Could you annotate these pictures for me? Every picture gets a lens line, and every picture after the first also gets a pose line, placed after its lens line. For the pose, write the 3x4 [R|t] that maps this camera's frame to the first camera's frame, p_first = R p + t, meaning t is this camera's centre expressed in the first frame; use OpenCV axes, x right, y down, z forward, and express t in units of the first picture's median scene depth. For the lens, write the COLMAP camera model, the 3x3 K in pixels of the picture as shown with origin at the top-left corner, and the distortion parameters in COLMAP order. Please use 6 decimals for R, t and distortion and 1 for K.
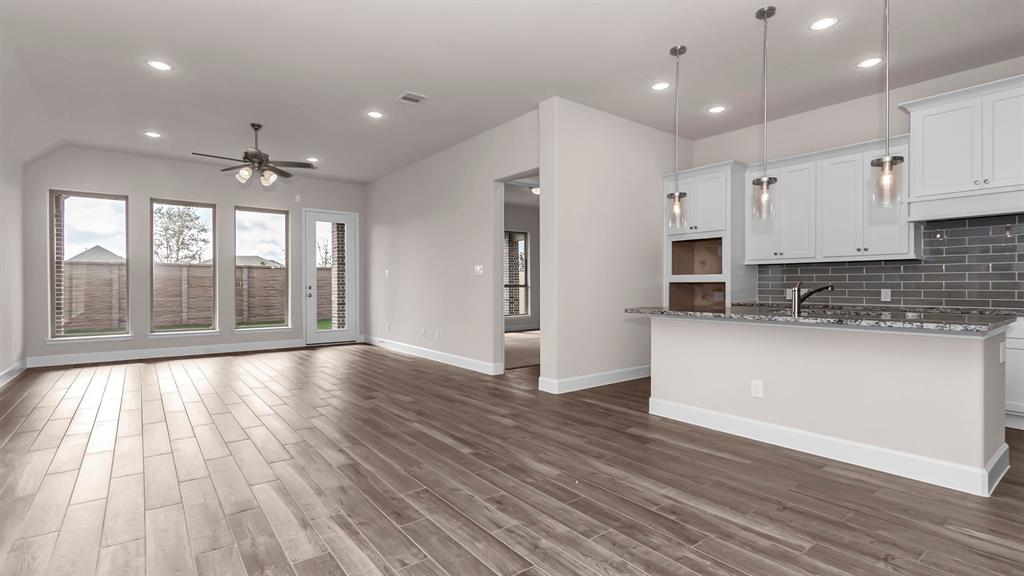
lens RADIAL K [[473.6, 0, 487.3], [0, 473.6, 286.5], [0, 0, 1]] dist [0.028937, -0.000100]
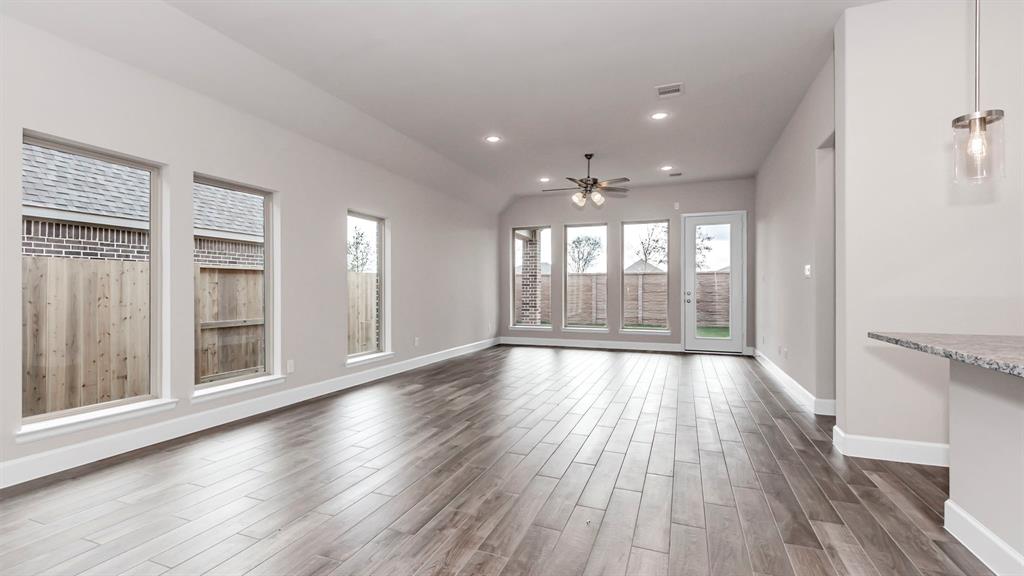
lens RADIAL K [[473.6, 0, 487.3], [0, 473.6, 286.5], [0, 0, 1]] dist [0.028937, -0.000100]
pose [[0.513997, -0.004141, -0.857782, 0.365630], [-0.006614, 0.999939, -0.008790, -0.001046], [0.857766, 0.010191, 0.513939, 0.173918]]
